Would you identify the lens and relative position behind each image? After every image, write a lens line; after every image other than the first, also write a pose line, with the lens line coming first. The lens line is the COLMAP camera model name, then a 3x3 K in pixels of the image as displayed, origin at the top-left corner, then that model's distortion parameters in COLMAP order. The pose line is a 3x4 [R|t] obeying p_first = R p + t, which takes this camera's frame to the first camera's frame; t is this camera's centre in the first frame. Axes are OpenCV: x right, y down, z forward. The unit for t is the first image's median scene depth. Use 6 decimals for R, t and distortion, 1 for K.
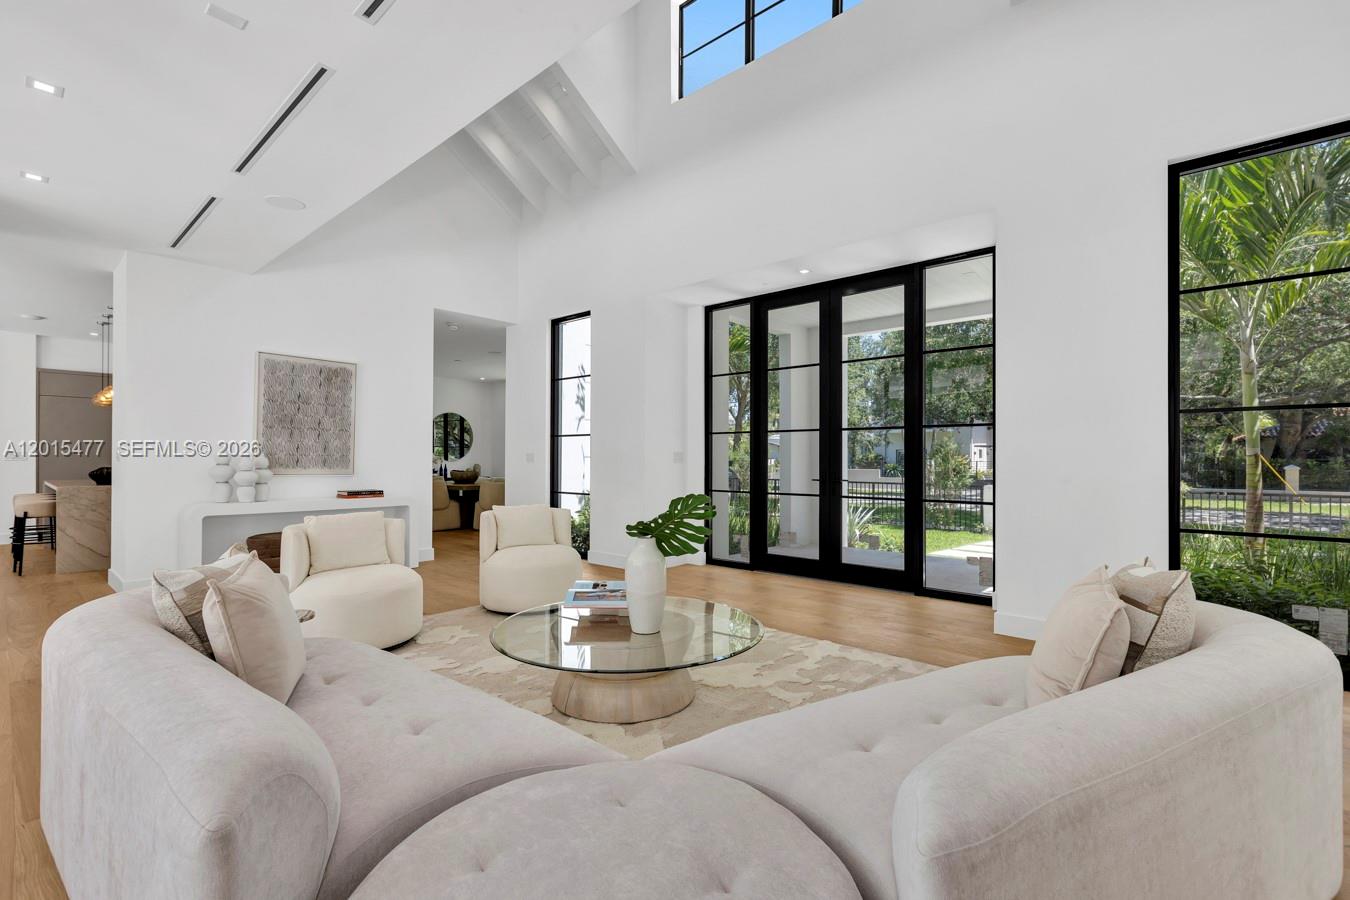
lens RADIAL K [[613.7, 0, 675.1], [0, 613.7, 455.2], [0, 0, 1]] dist [-0.002669, -0.000603]
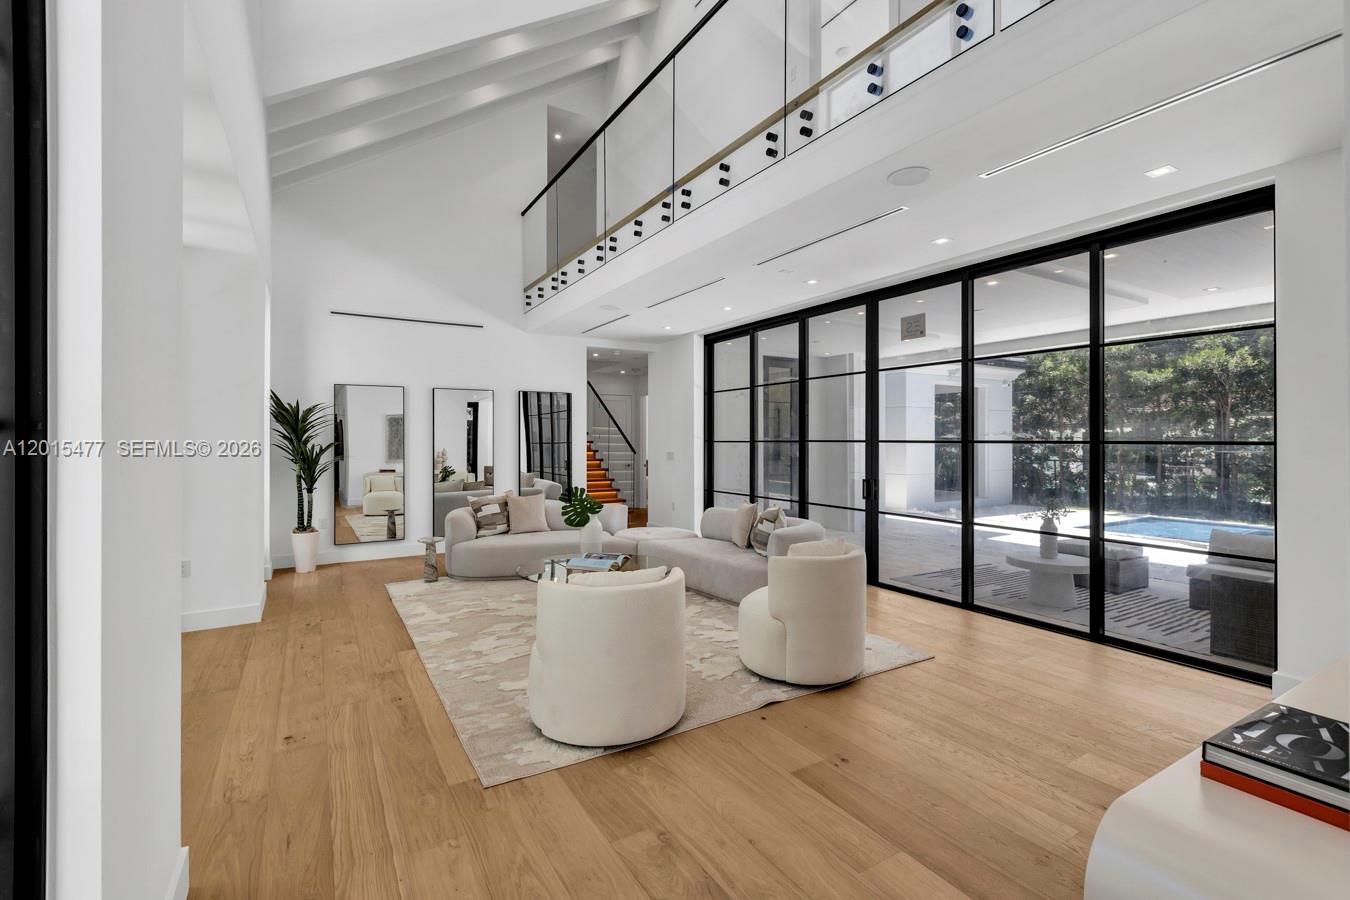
lens RADIAL K [[613.7, 0, 681.5], [0, 613.7, 443.0], [0, 0, 1]] dist [-0.002669, -0.000603]
pose [[-0.953066, 0.001753, 0.302759, -0.422161], [0.000430, 0.999990, -0.004437, -0.031850], [-0.302764, -0.004099, -0.953057, 1.329734]]
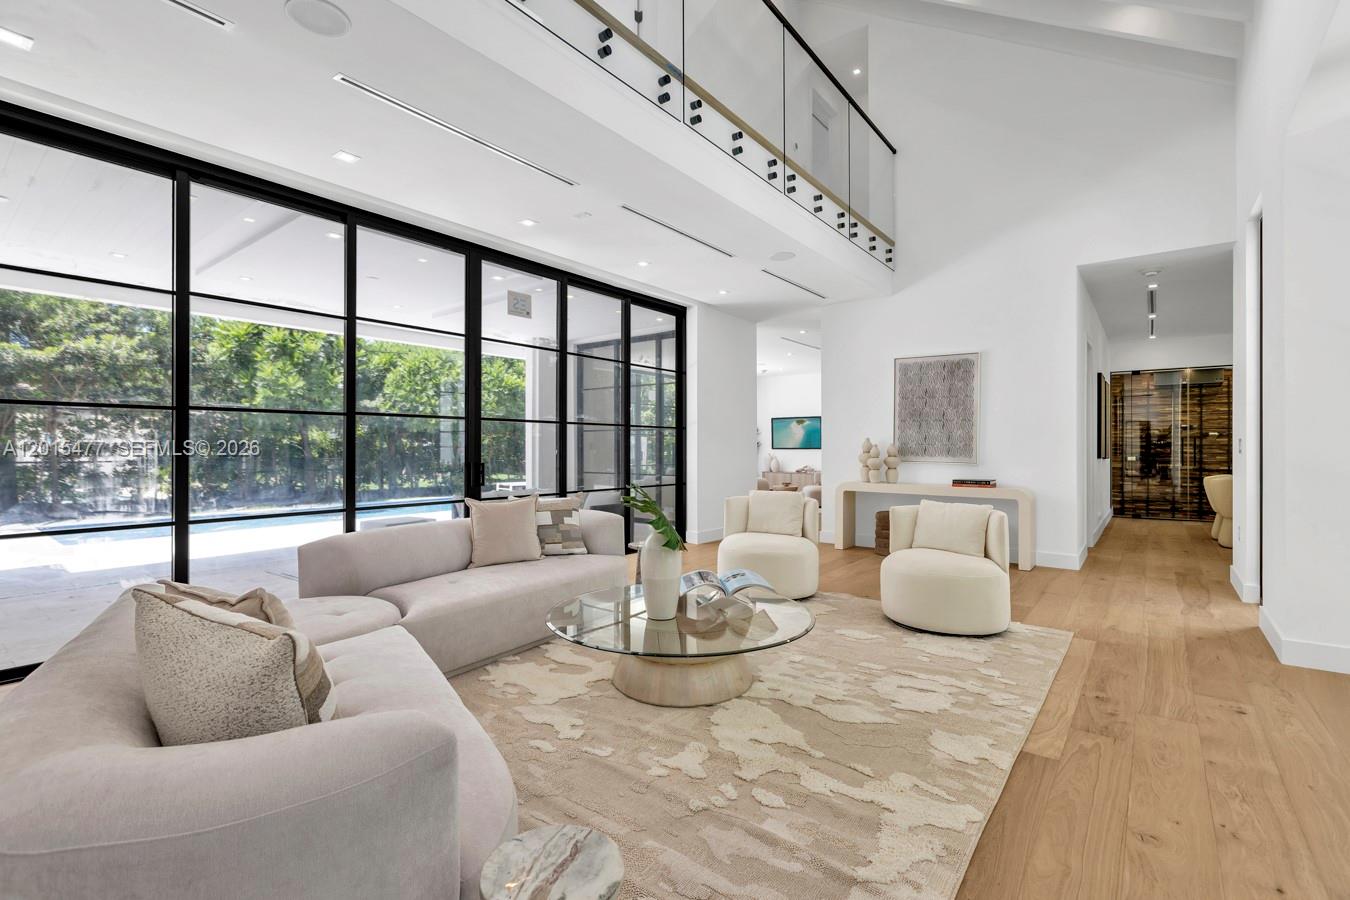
lens RADIAL K [[613.7, 0, 671.3], [0, 613.7, 449.2], [0, 0, 1]] dist [-0.002669, -0.000603]
pose [[0.051476, 0.000547, -0.998674, 0.484737], [0.005392, 0.999985, 0.000825, 0.005139], [0.998660, -0.005427, 0.051472, 0.487419]]
